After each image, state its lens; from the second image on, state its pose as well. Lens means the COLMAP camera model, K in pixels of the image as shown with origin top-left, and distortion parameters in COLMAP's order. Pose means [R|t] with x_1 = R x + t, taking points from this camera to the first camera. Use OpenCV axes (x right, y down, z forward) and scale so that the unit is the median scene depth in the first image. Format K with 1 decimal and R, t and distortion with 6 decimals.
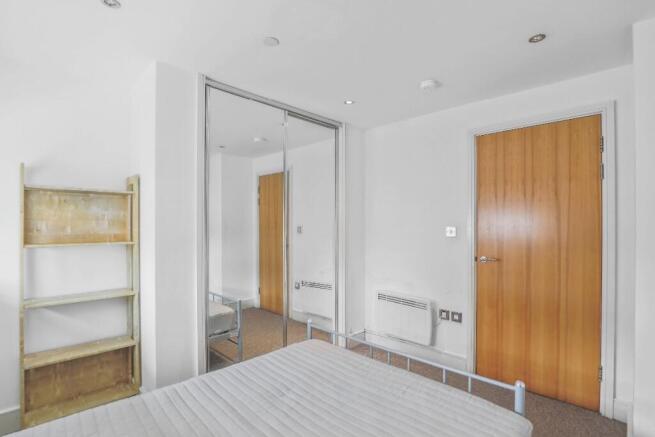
lens RADIAL K [[321.2, 0, 323.7], [0, 321.2, 216.6], [0, 0, 1]] dist [-0.018882, 0.000218]
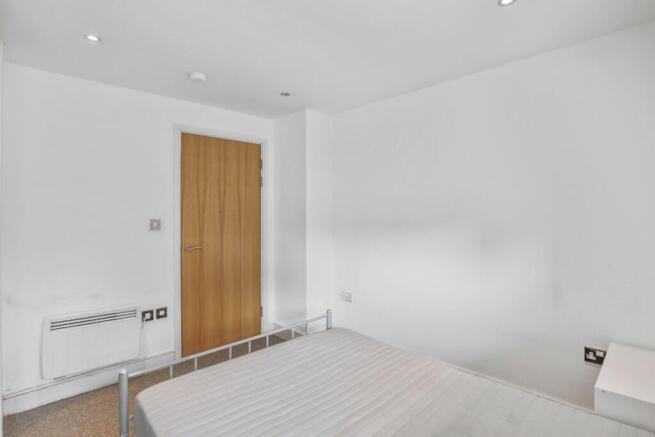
lens RADIAL K [[321.2, 0, 323.7], [0, 321.2, 216.6], [0, 0, 1]] dist [-0.018882, 0.000218]
pose [[0.050922, -0.007649, 0.998673, -0.597078], [-0.011324, 0.999902, 0.008235, 0.010347], [-0.998638, -0.011729, 0.050830, 0.531443]]
